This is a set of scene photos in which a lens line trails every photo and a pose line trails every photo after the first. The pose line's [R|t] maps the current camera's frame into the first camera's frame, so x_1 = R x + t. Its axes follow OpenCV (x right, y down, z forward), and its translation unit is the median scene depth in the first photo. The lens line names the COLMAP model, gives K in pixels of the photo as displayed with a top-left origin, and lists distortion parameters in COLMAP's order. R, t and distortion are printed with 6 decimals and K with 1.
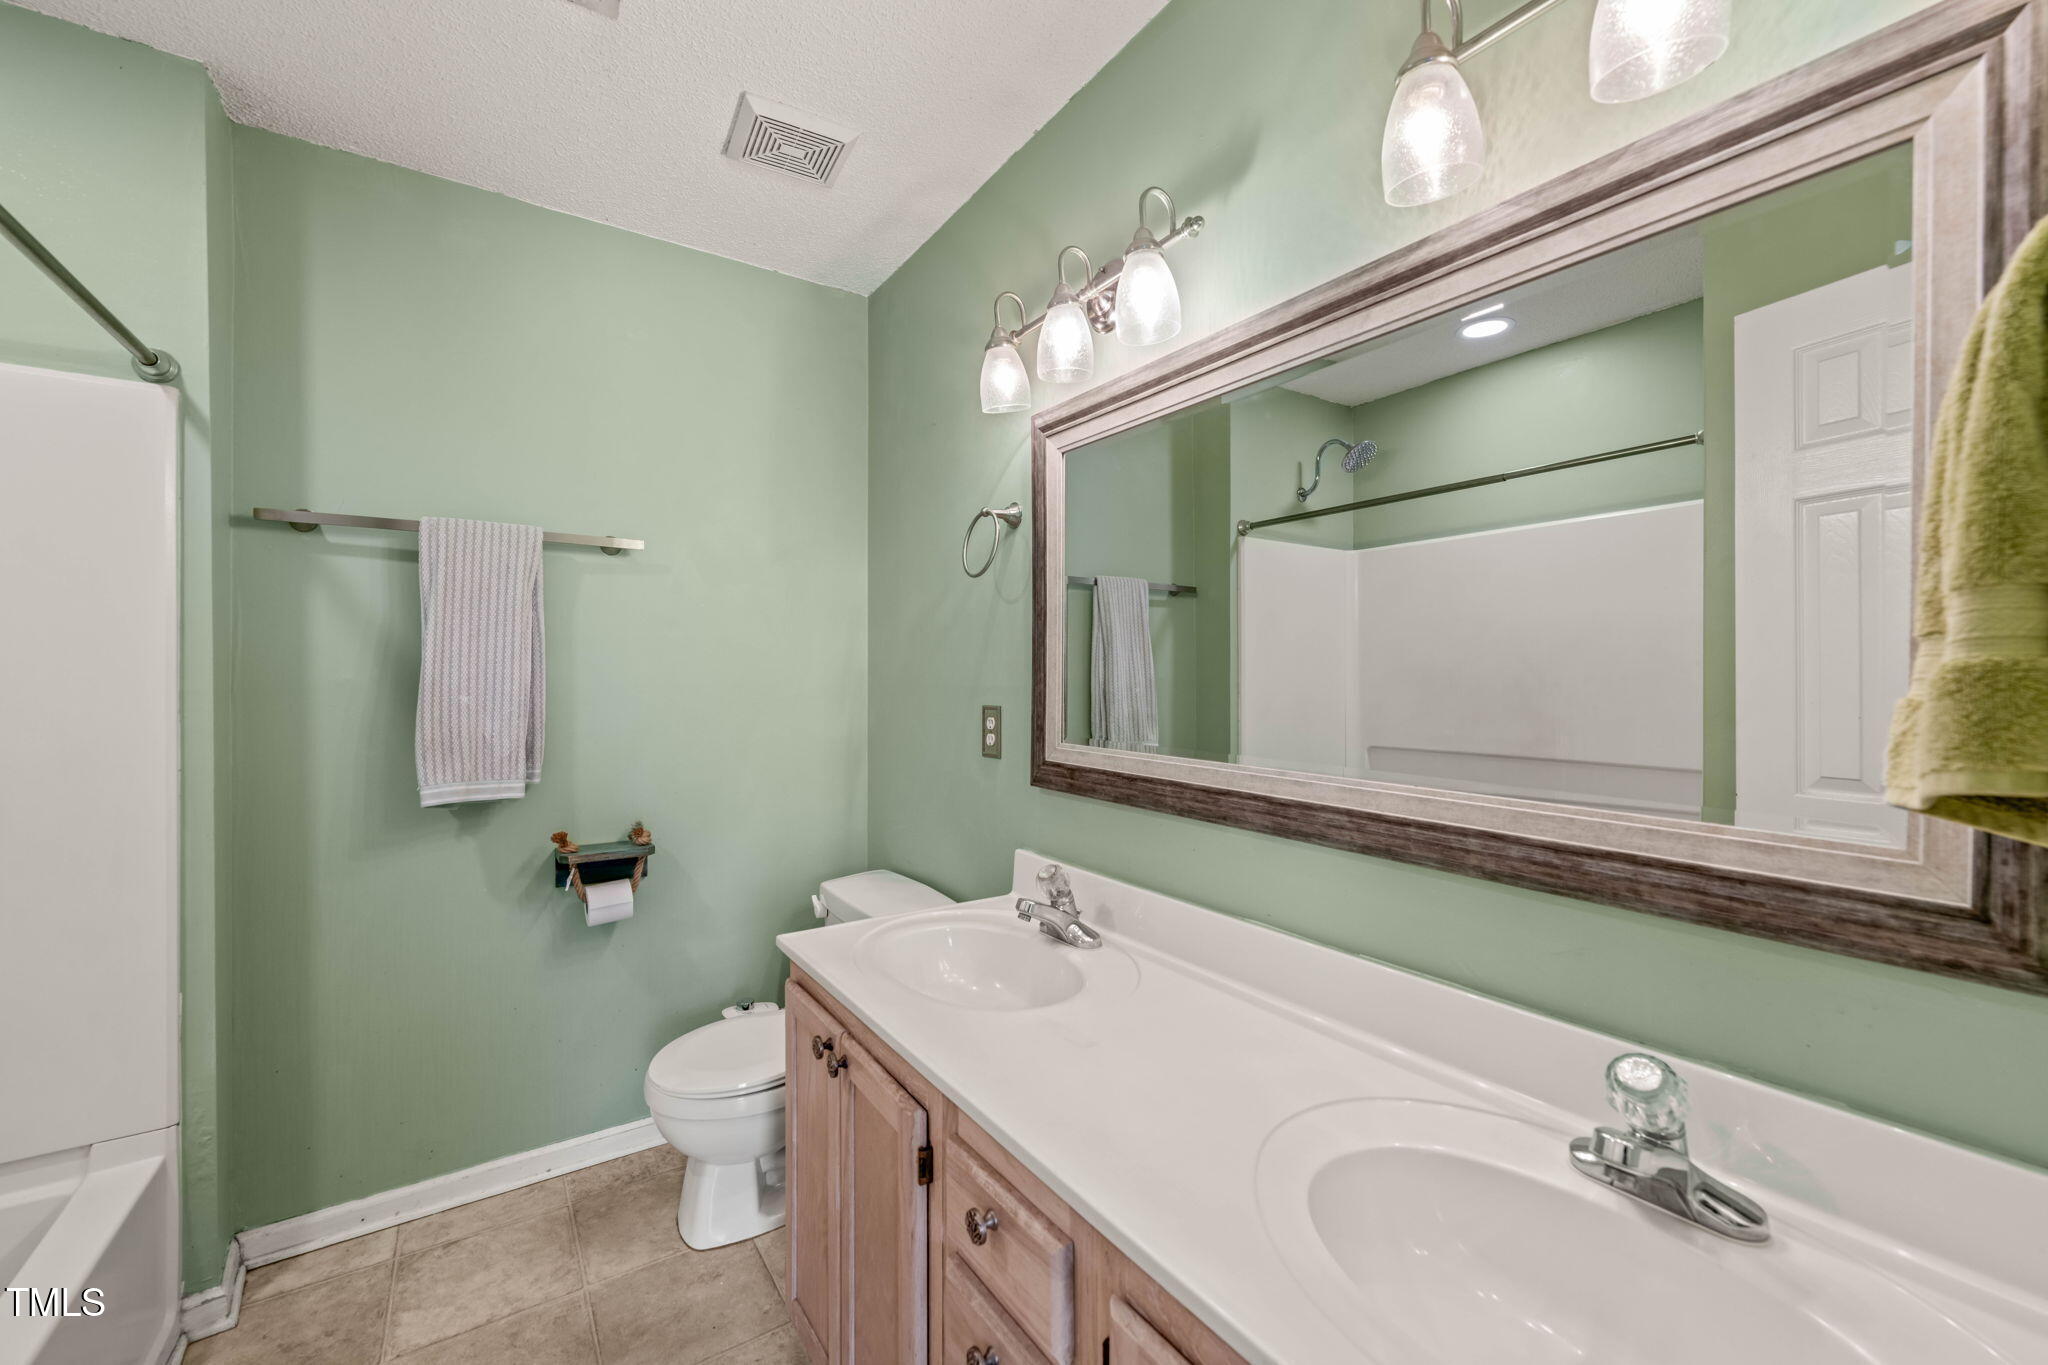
lens RADIAL K [[816.7, 0, 1028.6], [0, 816.7, 678.6], [0, 0, 1]] dist [0.003155, -0.000049]
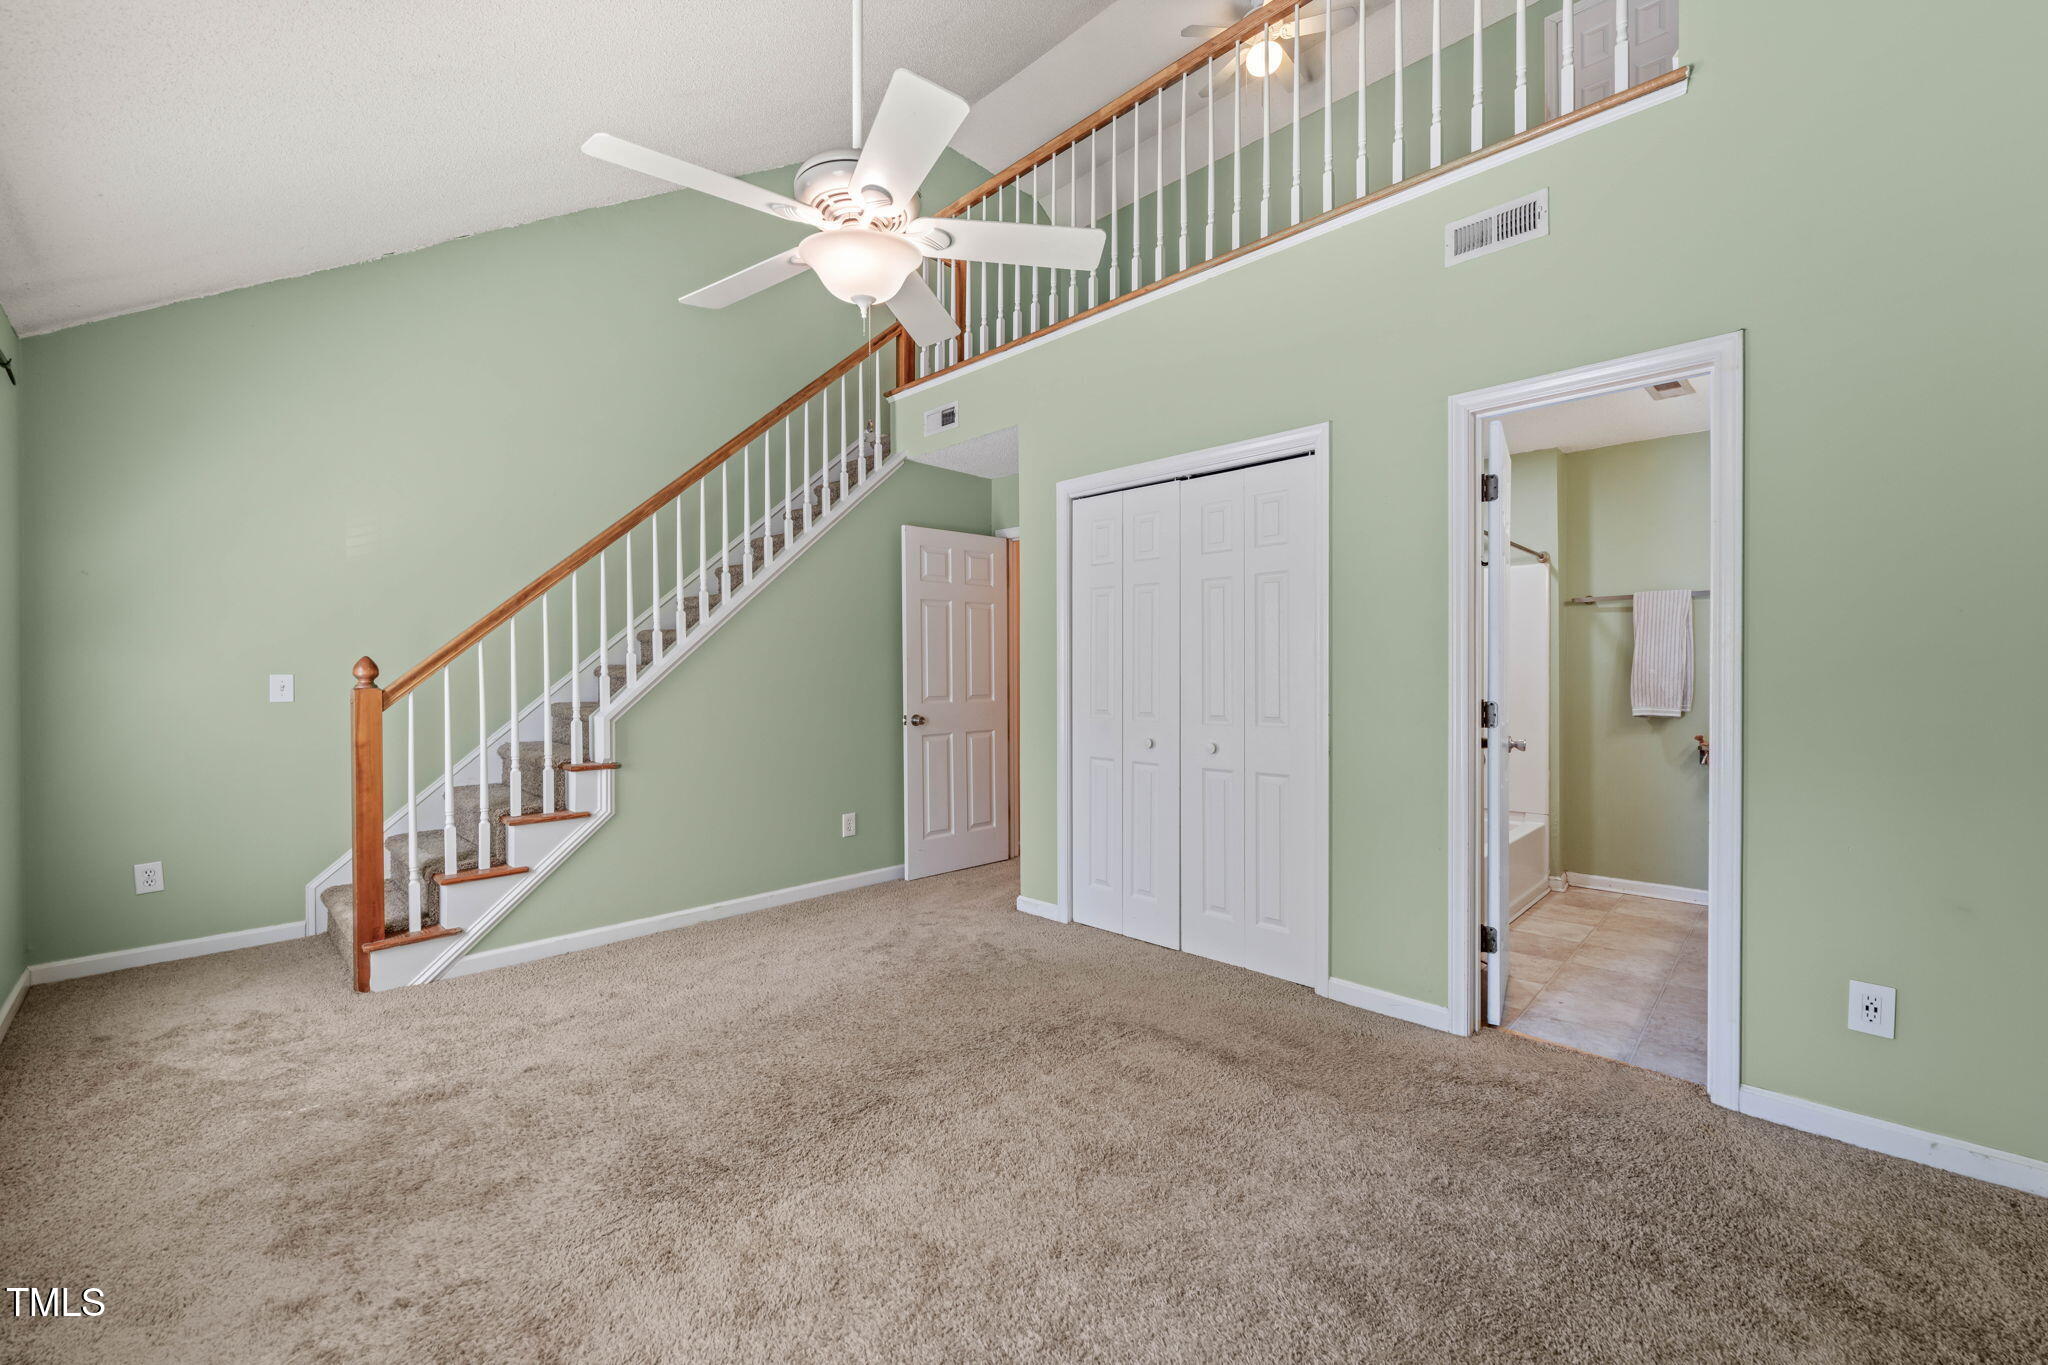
lens RADIAL K [[816.7, 0, 1027.6], [0, 816.7, 683.5], [0, 0, 1]] dist [0.003155, -0.000049]
pose [[0.200371, 0.007766, -0.979689, 1.225086], [0.000283, 0.999968, 0.007984, 0.043315], [0.979720, -0.001877, 0.200363, -1.189166]]
